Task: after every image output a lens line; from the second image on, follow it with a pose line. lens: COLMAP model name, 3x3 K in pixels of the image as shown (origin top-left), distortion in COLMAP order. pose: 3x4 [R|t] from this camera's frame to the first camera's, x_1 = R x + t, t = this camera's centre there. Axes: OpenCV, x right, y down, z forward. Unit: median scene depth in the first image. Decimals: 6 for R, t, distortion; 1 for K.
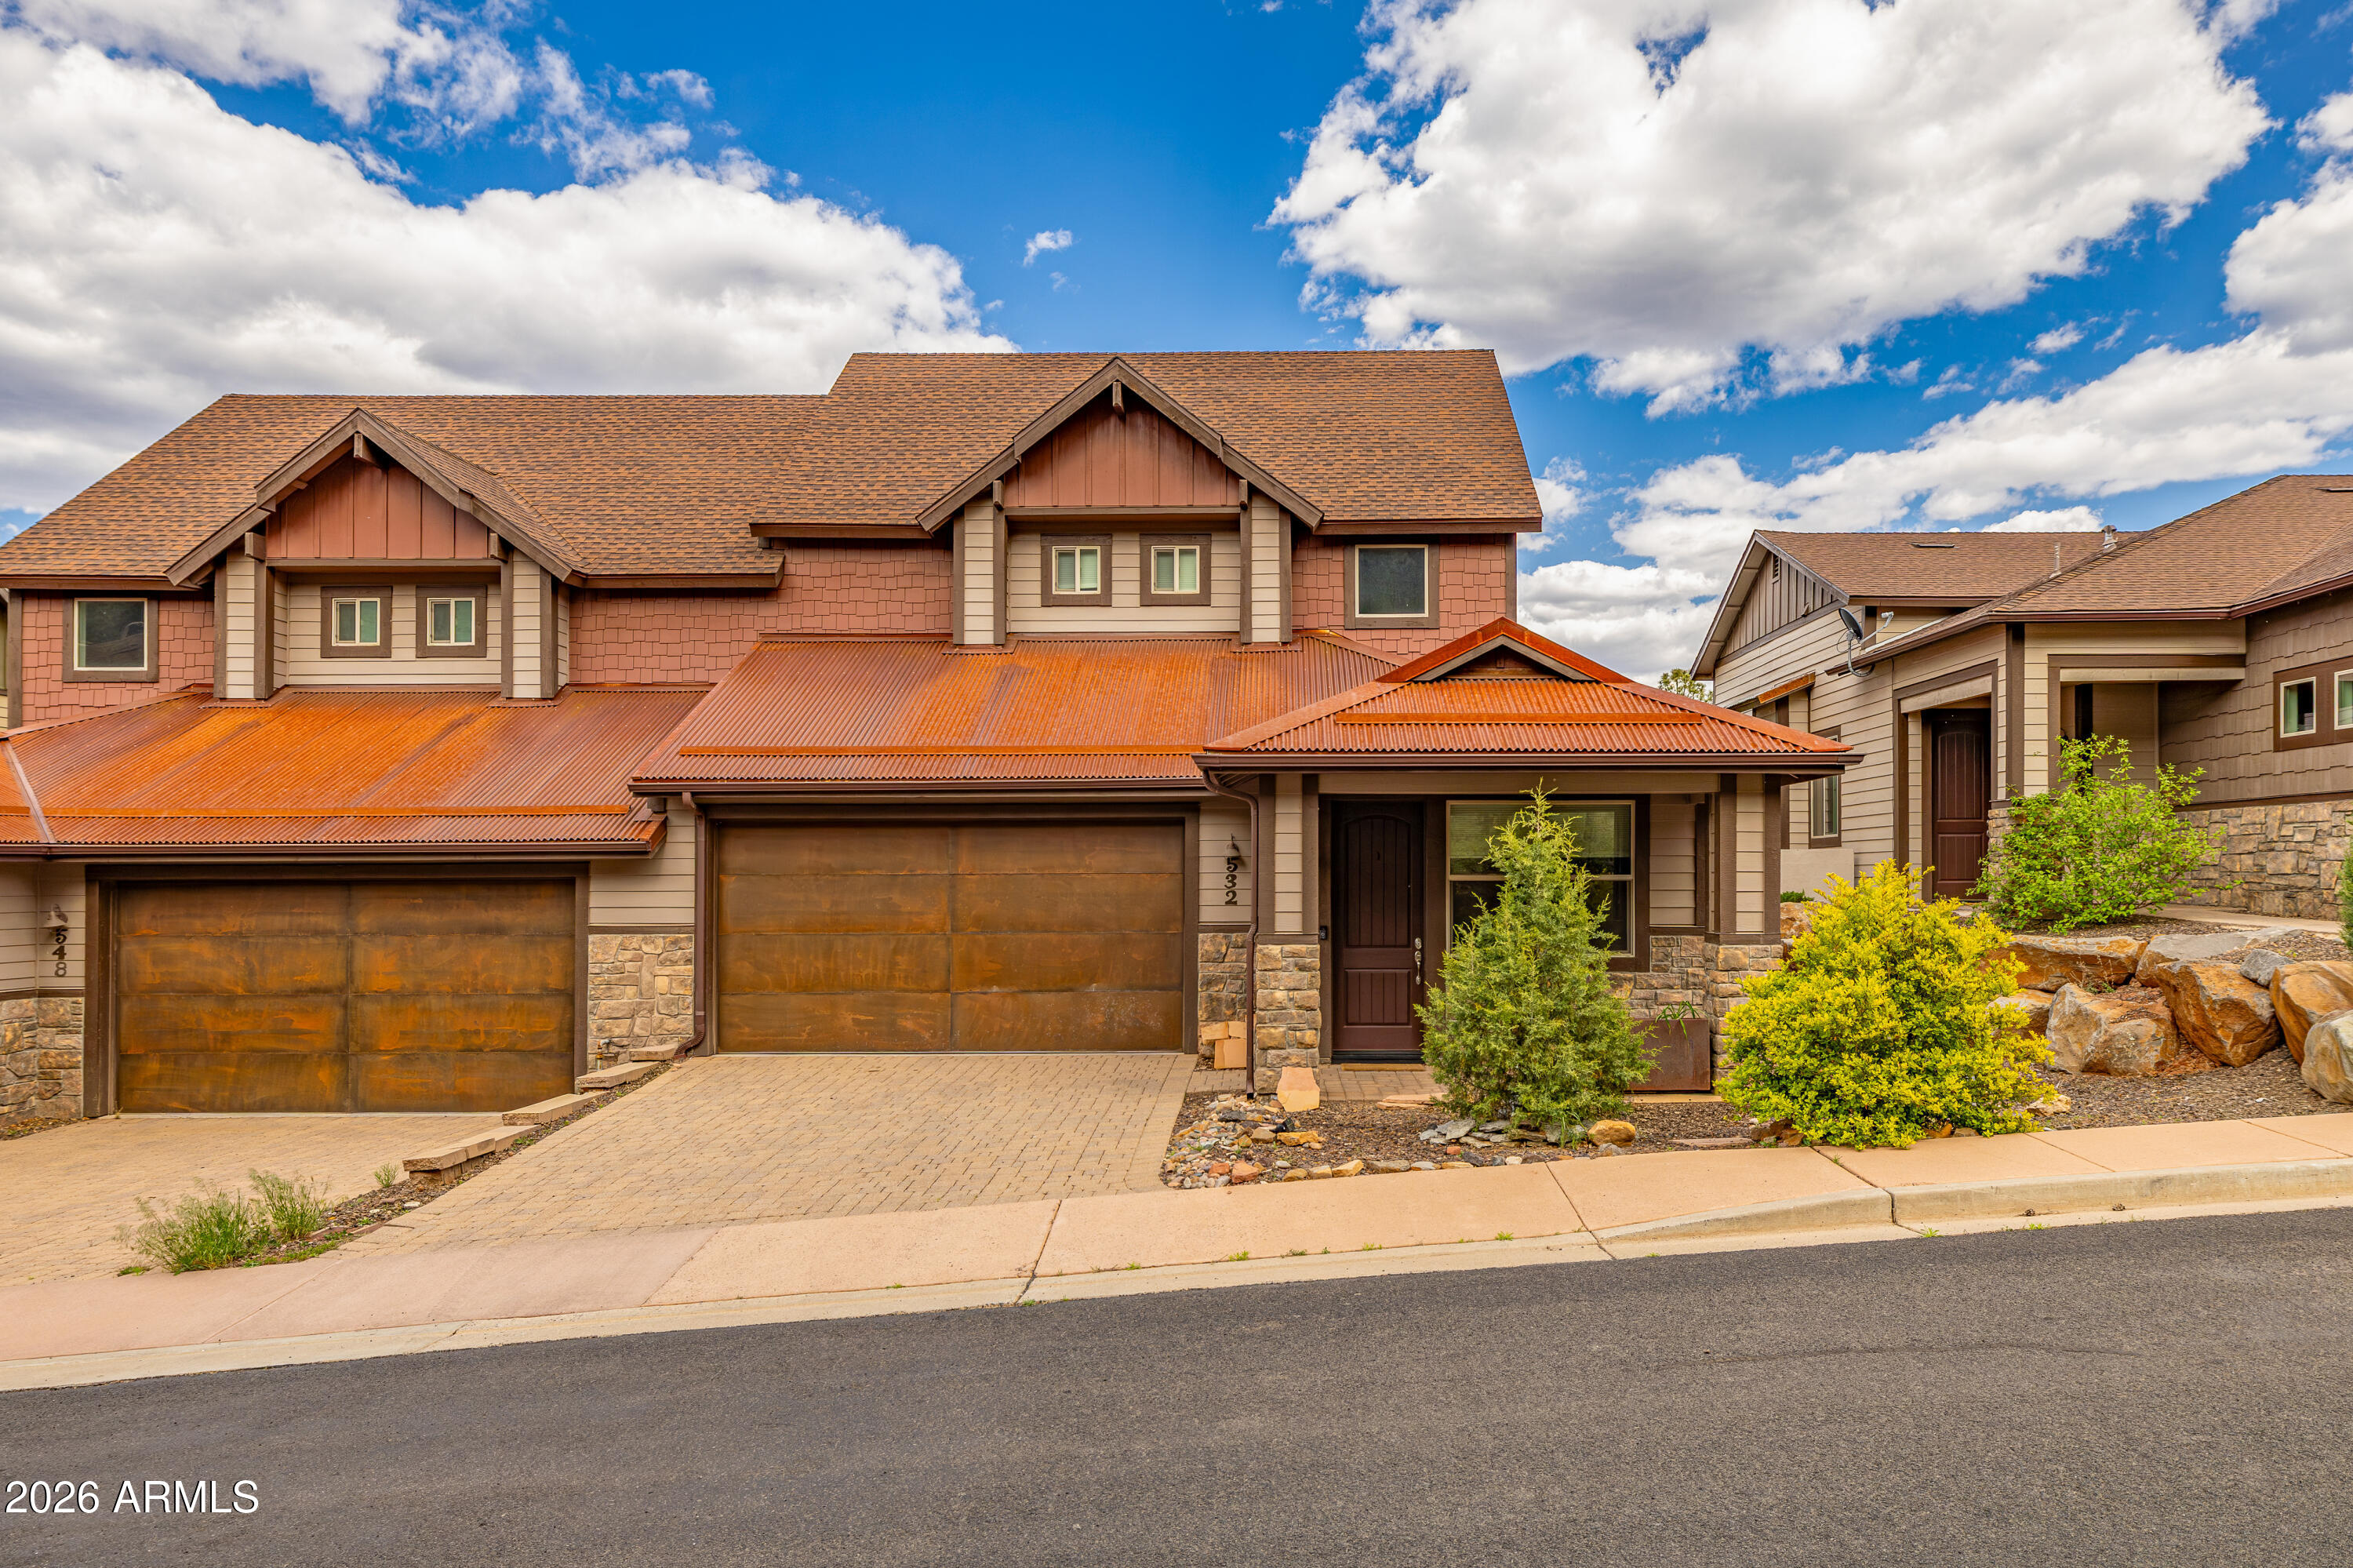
lens RADIAL K [[1600.3, 0, 1287.3], [0, 1600.3, 918.9], [0, 0, 1]] dist [-0.000986, -0.002550]
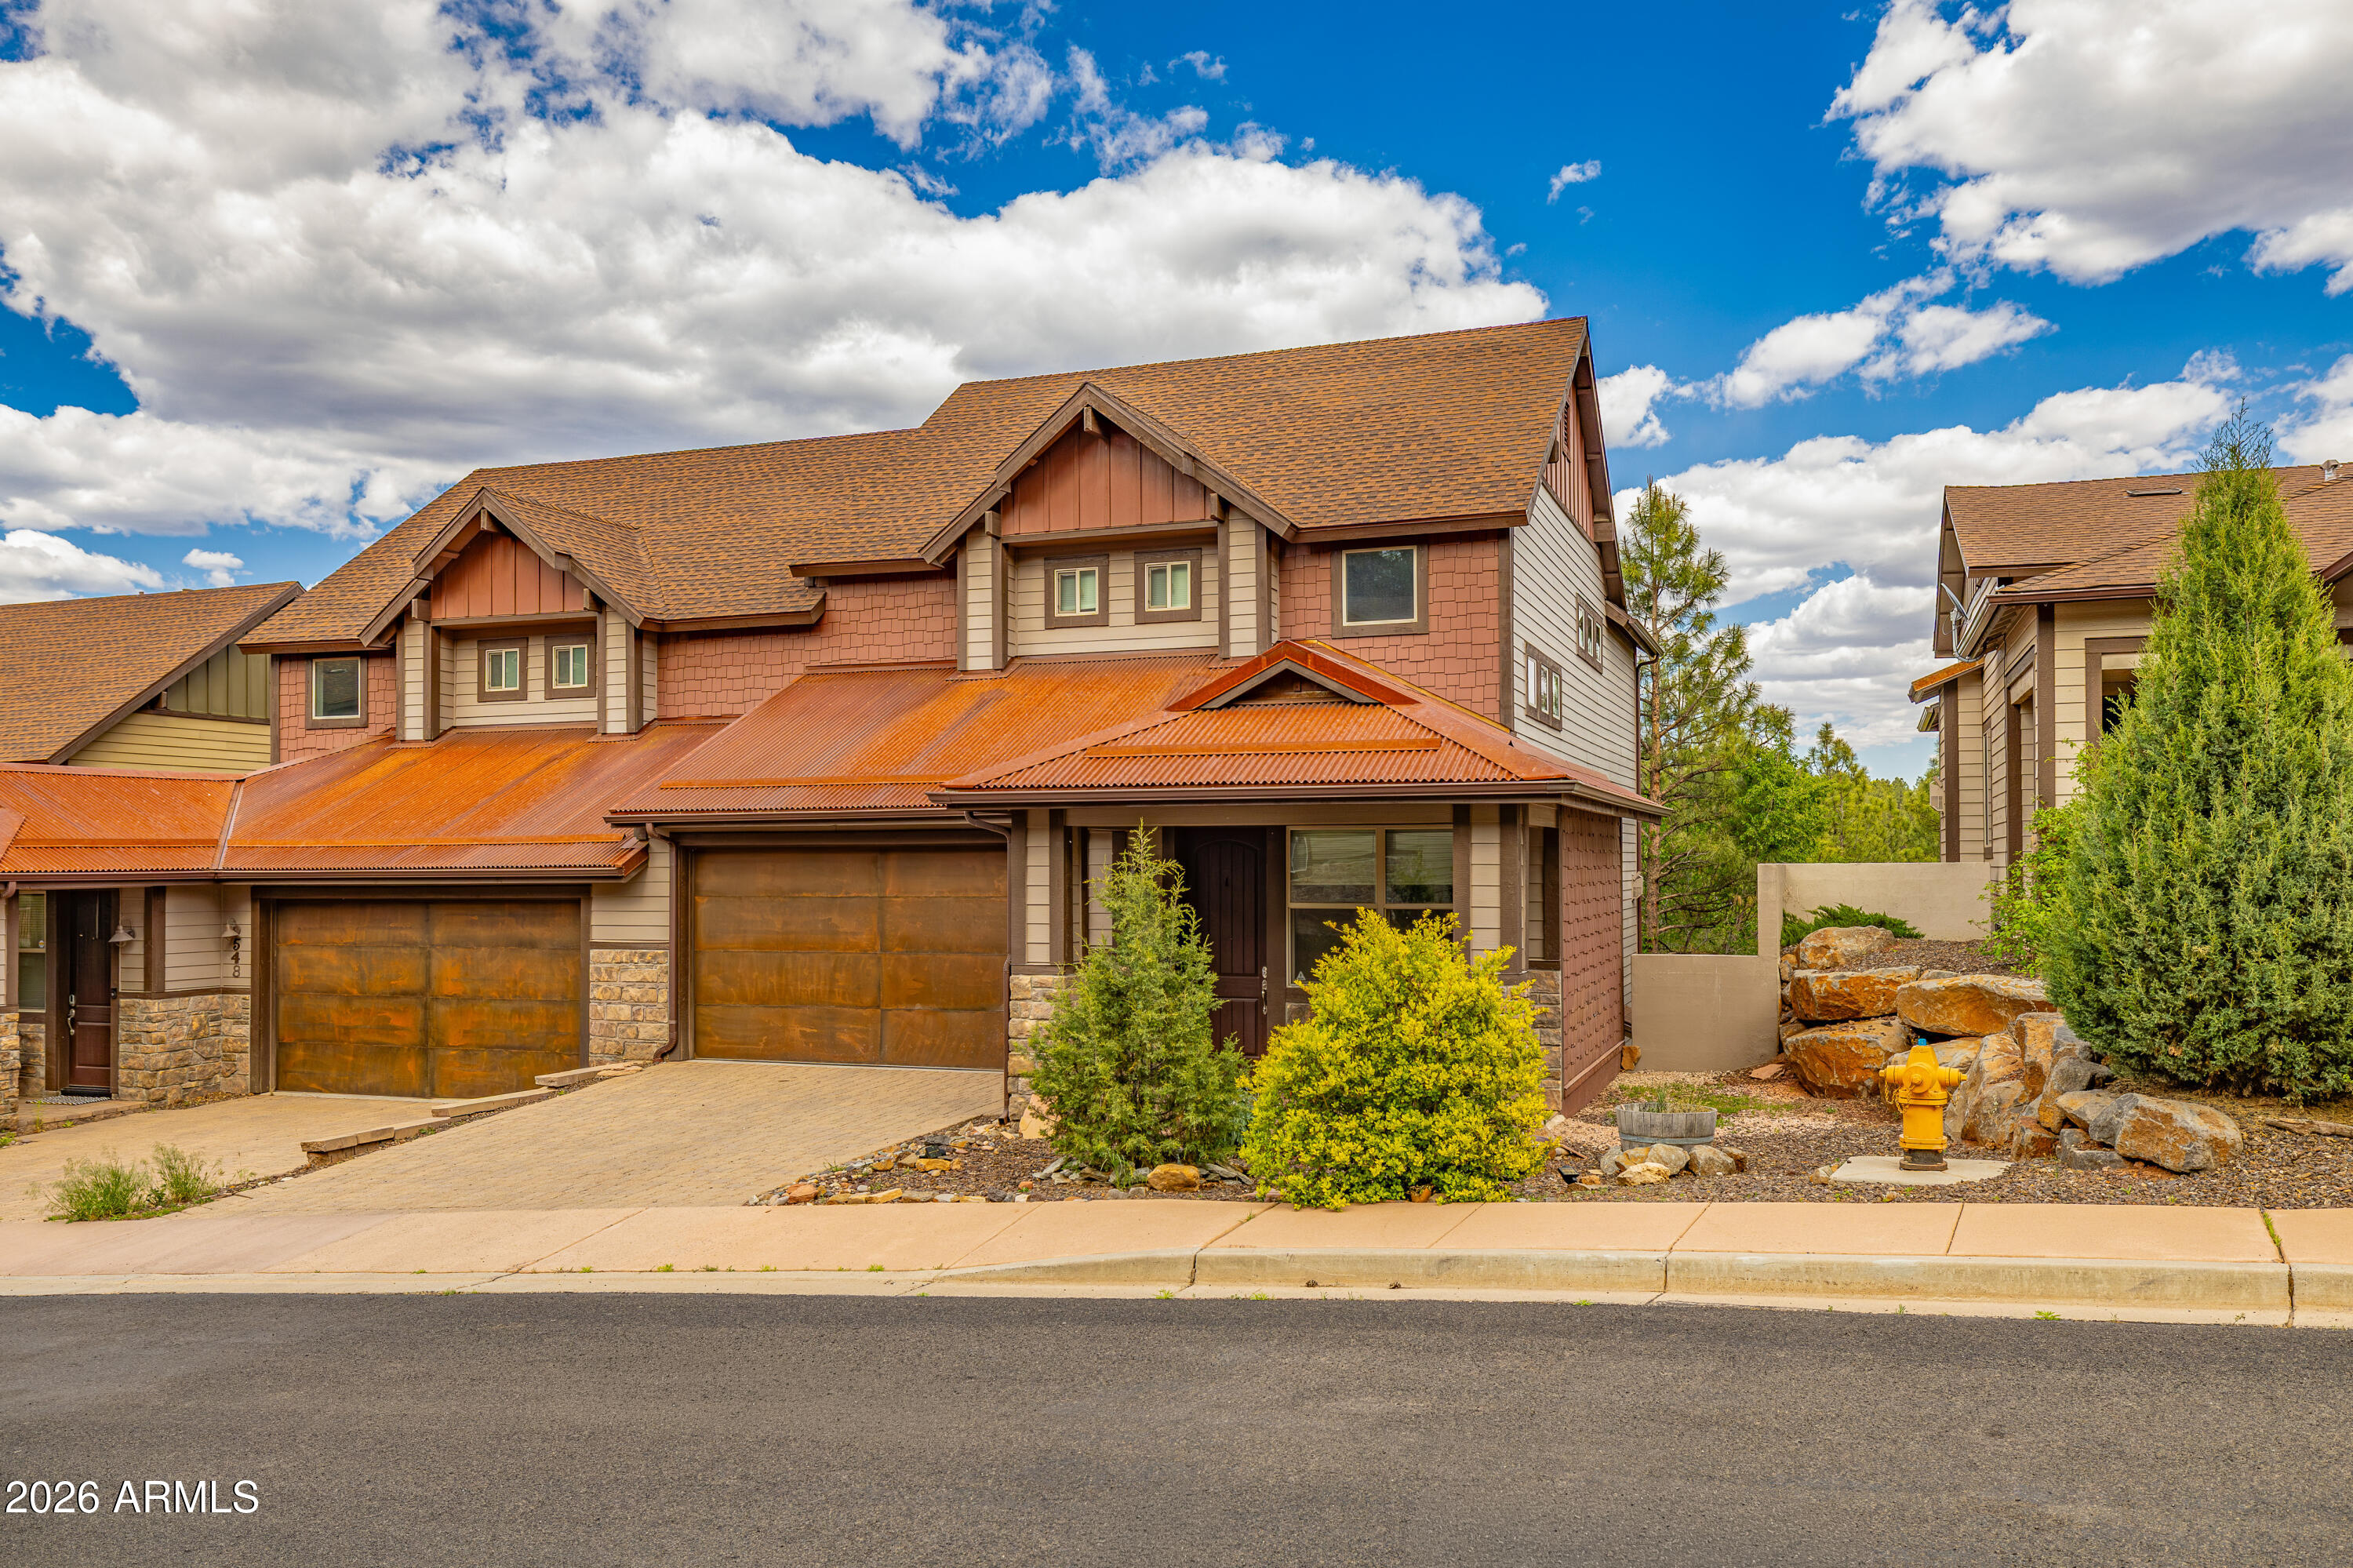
lens RADIAL K [[1751.4, 0, 1235.9], [0, 1751.4, 872.4], [0, 0, 1]] dist [-0.014113, 0.019616]
pose [[0.944210, 0.000526, -0.329343, 0.387774], [-0.008090, 0.999734, -0.021597, -0.020895], [0.329244, 0.023057, 0.943963, -0.009056]]
